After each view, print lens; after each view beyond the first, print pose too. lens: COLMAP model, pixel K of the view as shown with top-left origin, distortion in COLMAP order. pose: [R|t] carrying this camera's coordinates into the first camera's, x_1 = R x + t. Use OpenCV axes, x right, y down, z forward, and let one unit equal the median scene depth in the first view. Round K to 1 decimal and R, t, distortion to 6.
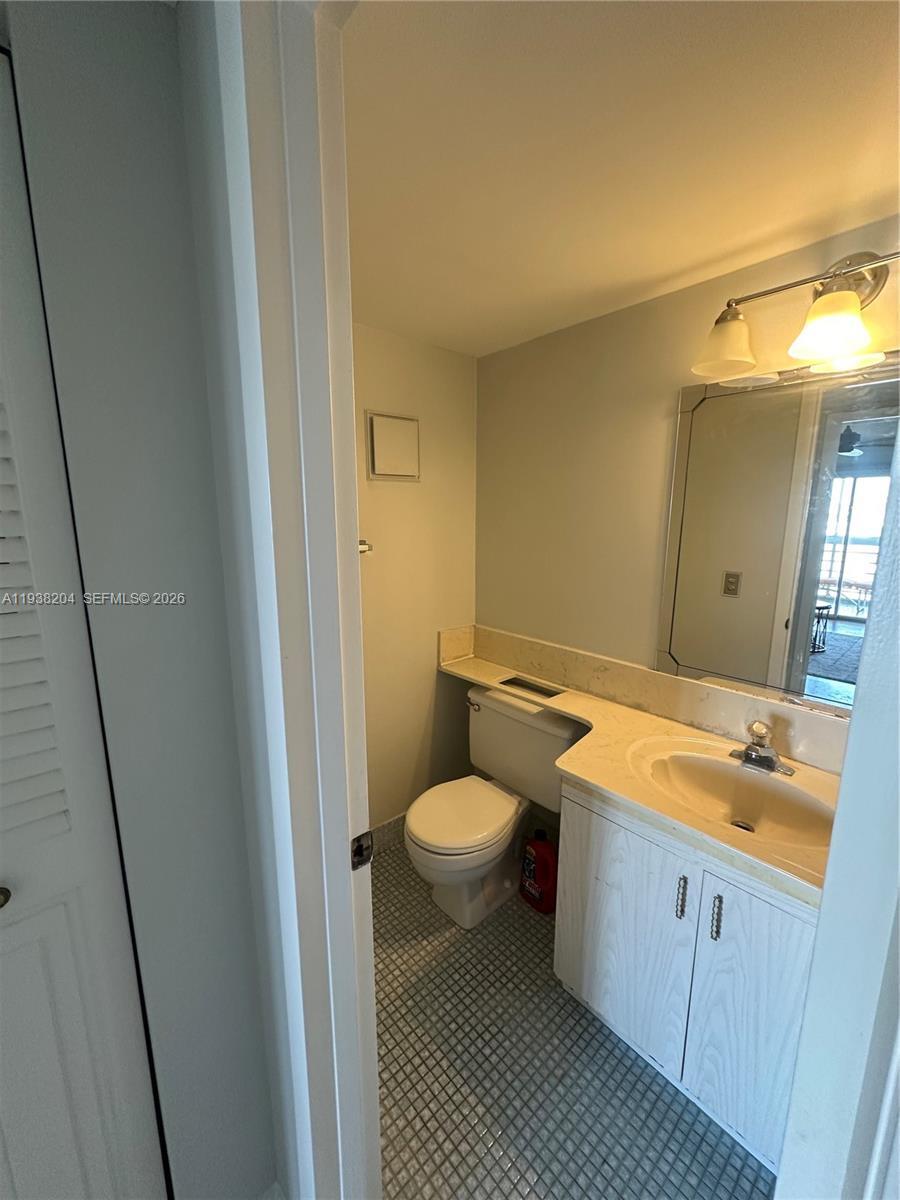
lens RADIAL K [[478.0, 0, 449.4], [0, 478.0, 599.3], [0, 0, 1]] dist [0.001061, 0.001474]
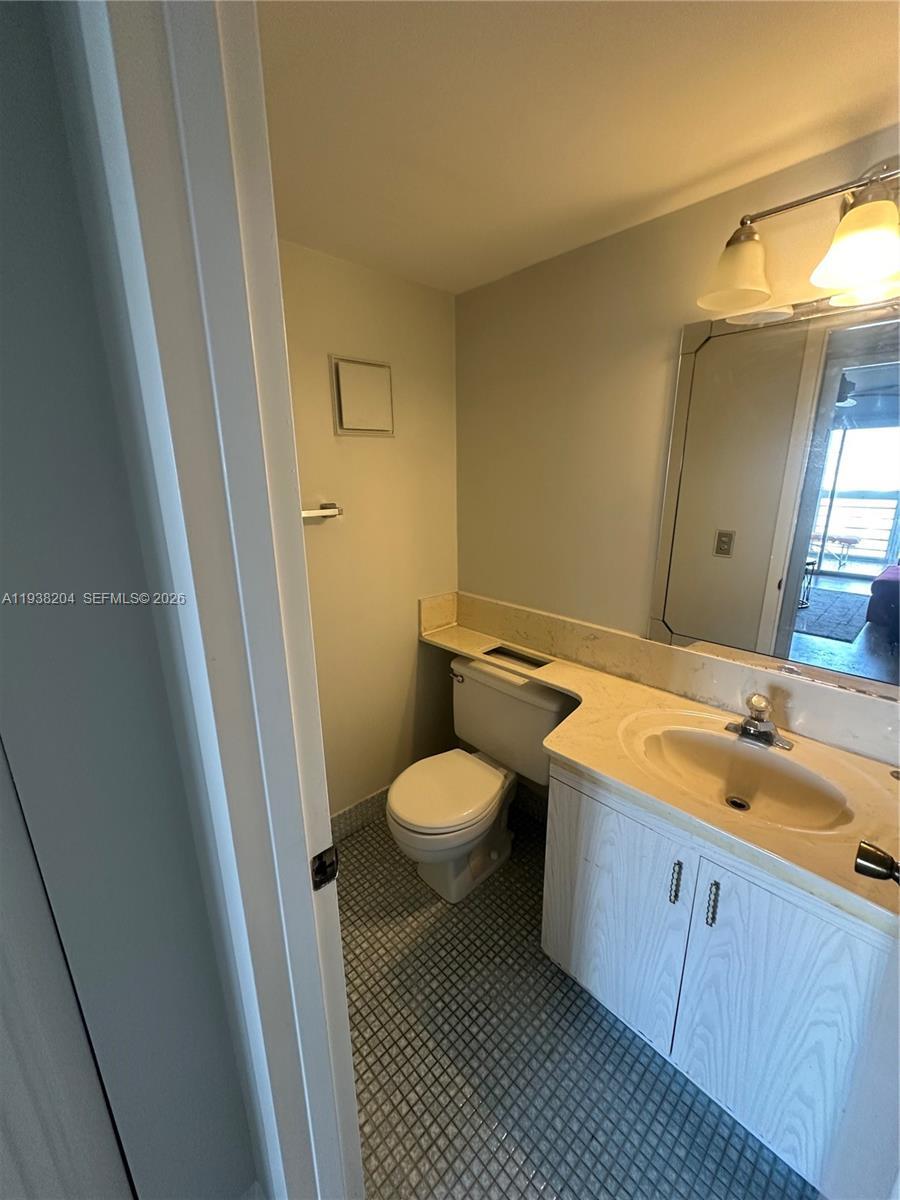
lens RADIAL K [[478.0, 0, 450.9], [0, 478.0, 598.4], [0, 0, 1]] dist [0.001061, 0.001474]
pose [[0.999318, -0.019555, 0.031321, 0.017636], [0.016884, 0.996375, 0.083379, -0.020594], [-0.032837, -0.082793, 0.996026, 0.097706]]
